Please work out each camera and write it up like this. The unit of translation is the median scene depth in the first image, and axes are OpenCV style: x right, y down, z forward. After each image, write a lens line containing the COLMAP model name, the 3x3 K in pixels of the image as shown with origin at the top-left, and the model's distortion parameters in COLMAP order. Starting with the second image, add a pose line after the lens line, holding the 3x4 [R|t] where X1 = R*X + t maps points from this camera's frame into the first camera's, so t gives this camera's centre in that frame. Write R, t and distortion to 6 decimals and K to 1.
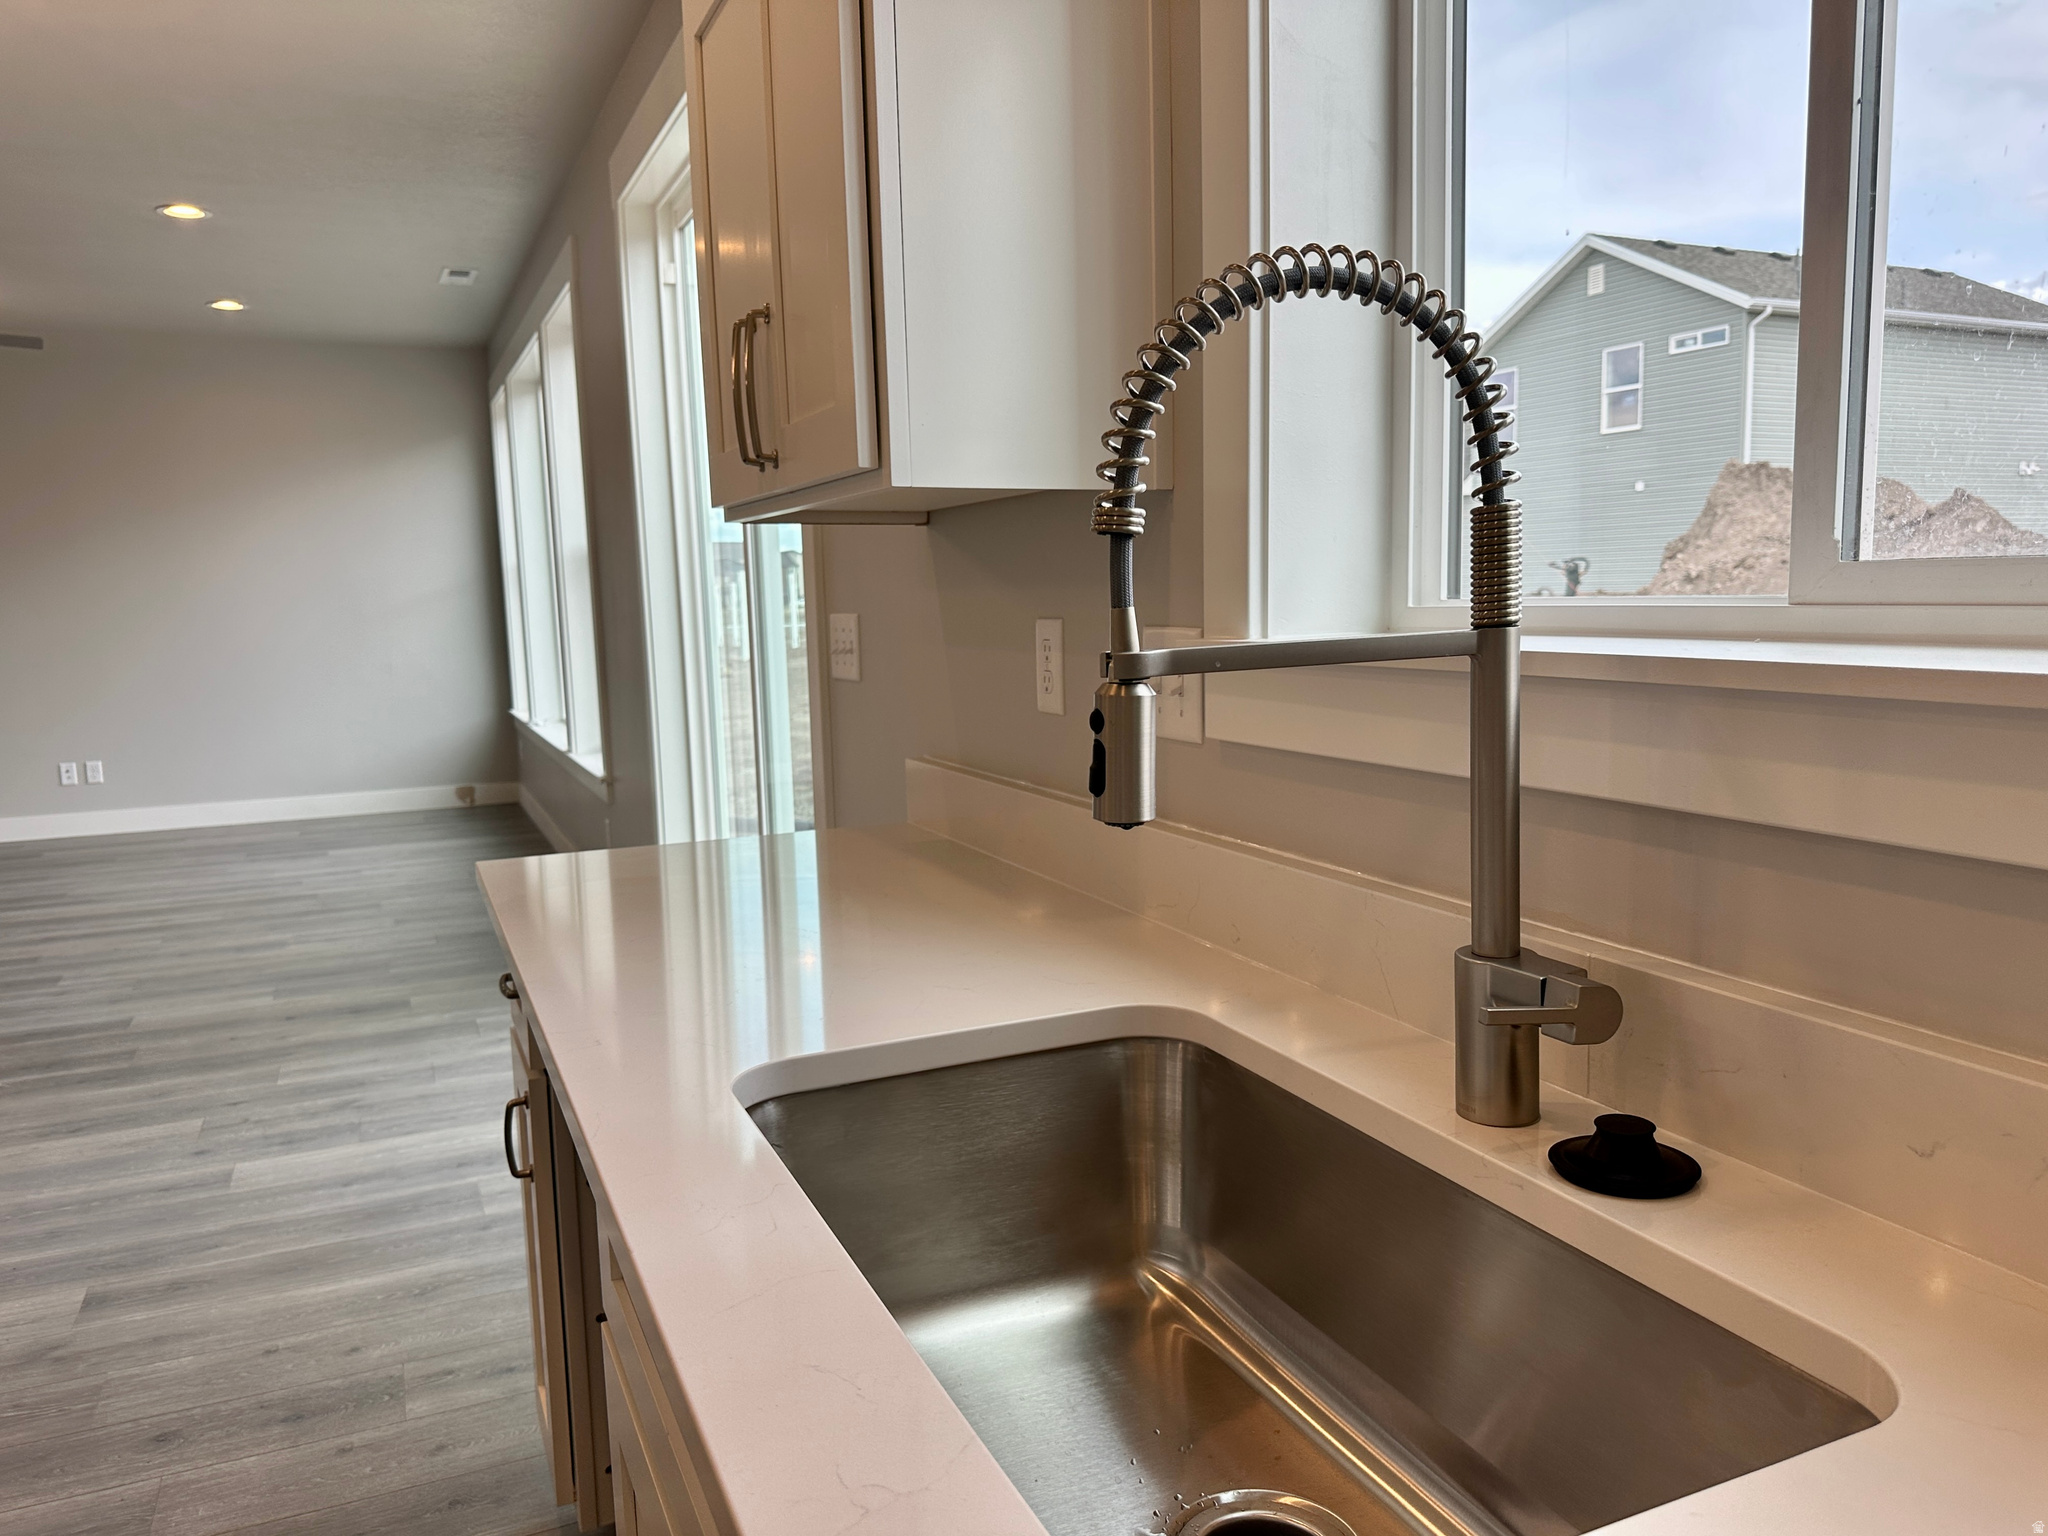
lens RADIAL K [[1430.0, 0, 1042.4], [0, 1430.0, 772.1], [0, 0, 1]] dist [0.087824, -0.094138]
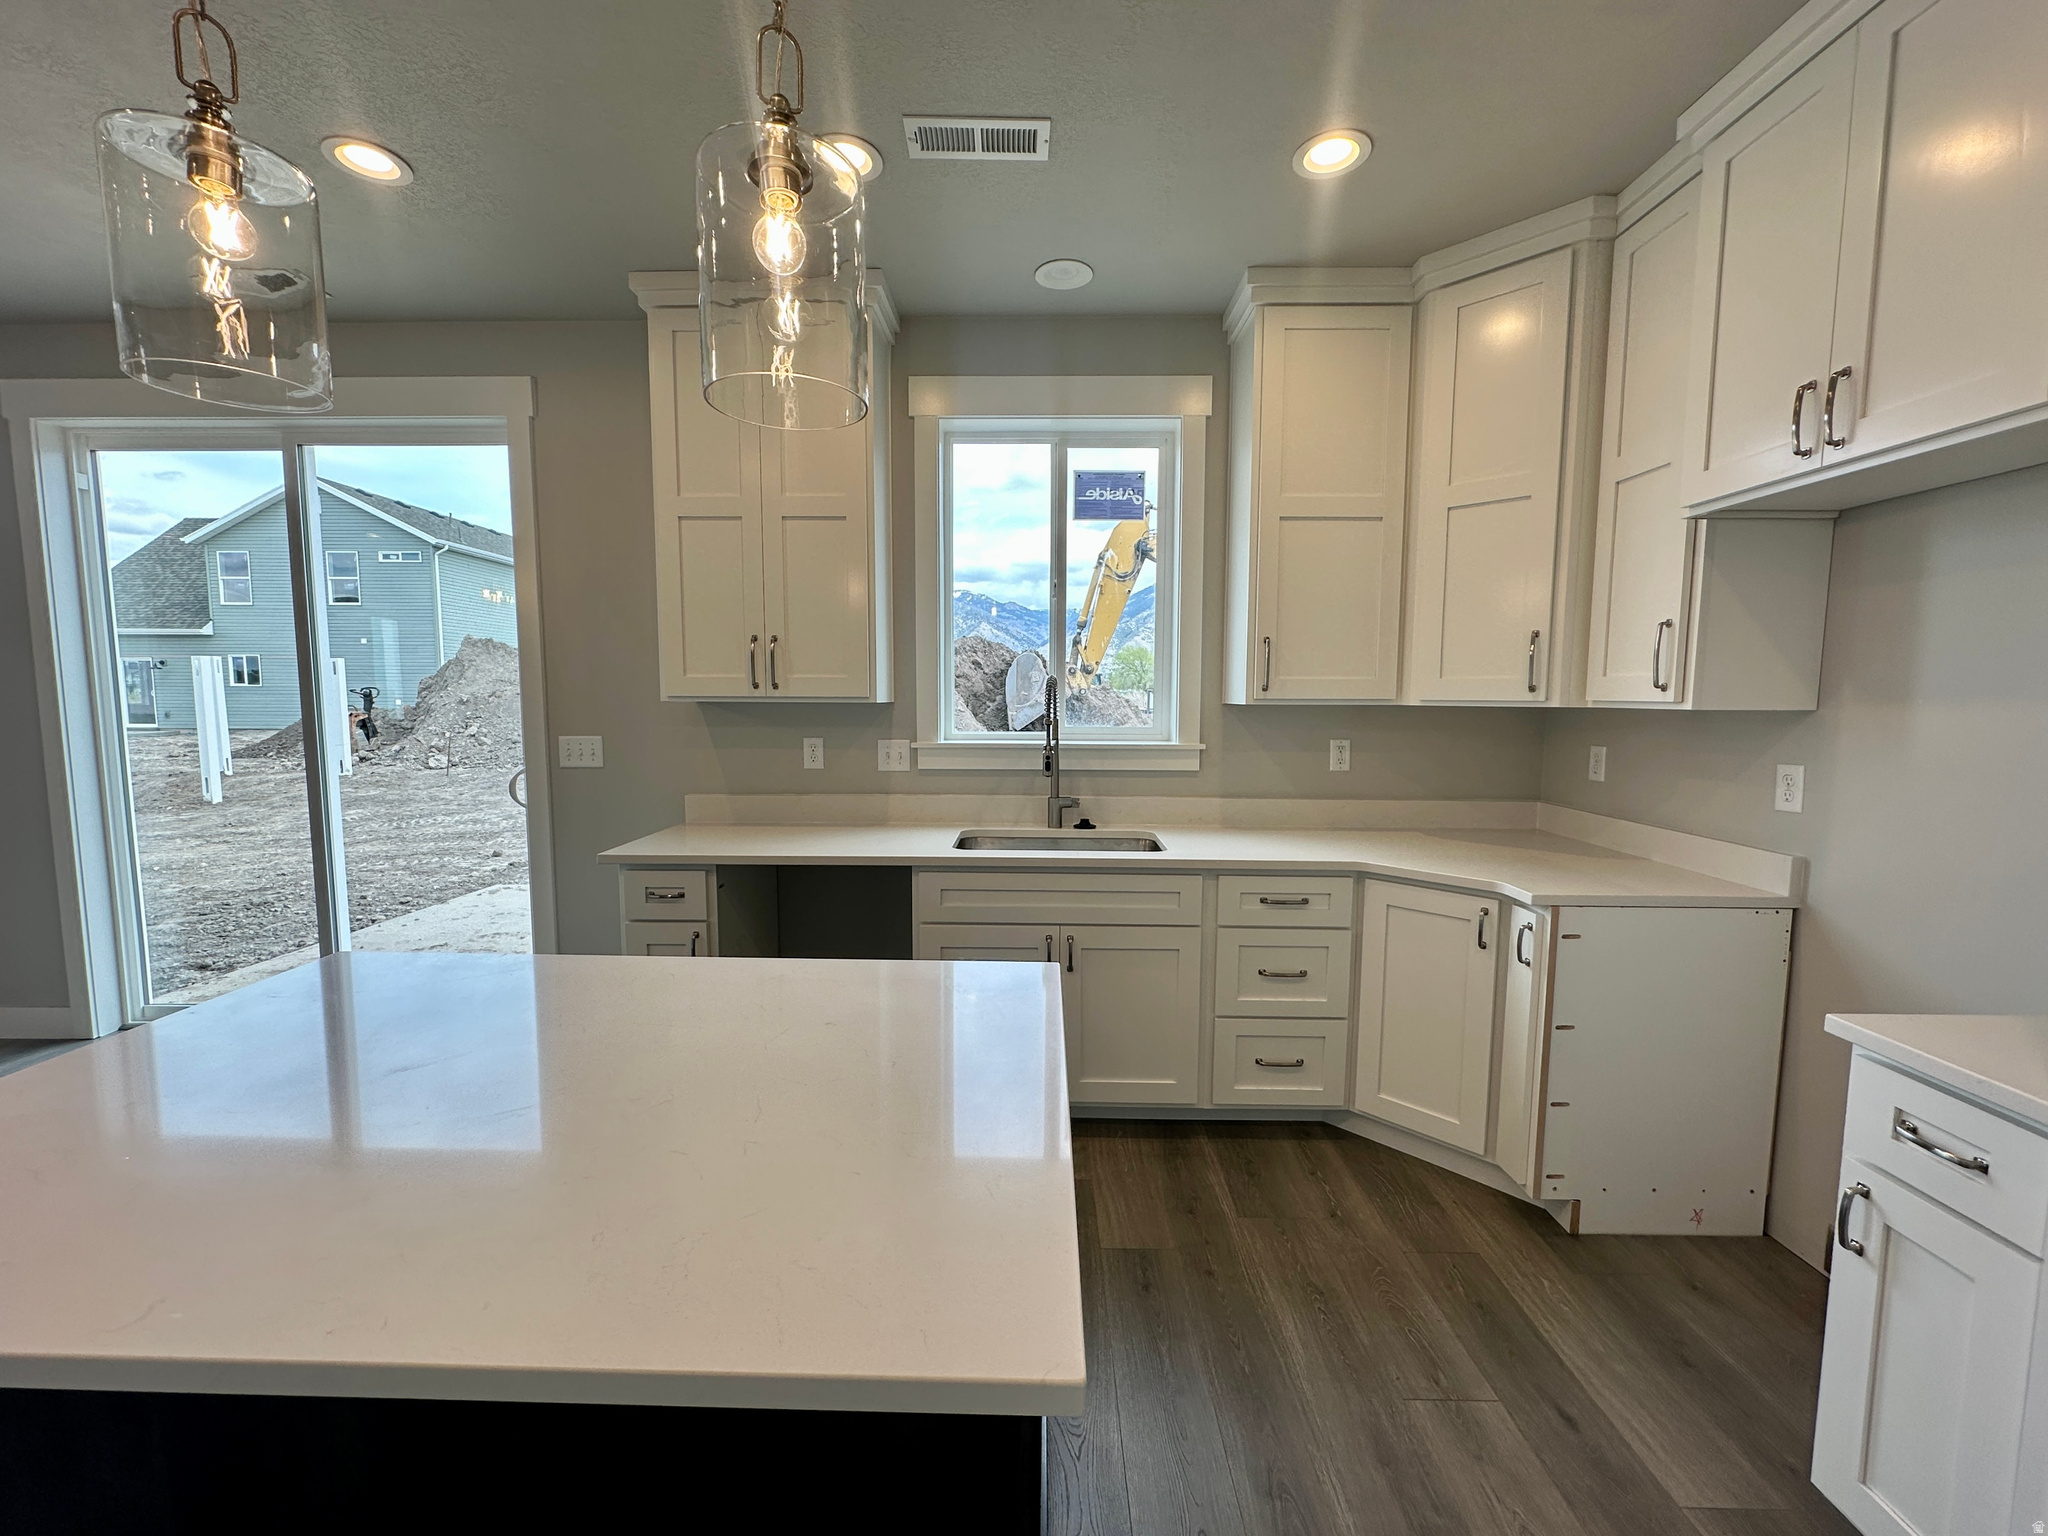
lens RADIAL K [[812.1, 0, 1009.4], [0, 812.1, 766.6], [0, 0, 1]] dist [-0.002387, -0.000448]
pose [[0.446152, -0.055518, 0.893234, -0.317650], [0.100324, 0.994886, 0.011727, -0.005907], [-0.889317, 0.084381, 0.449440, -0.032633]]
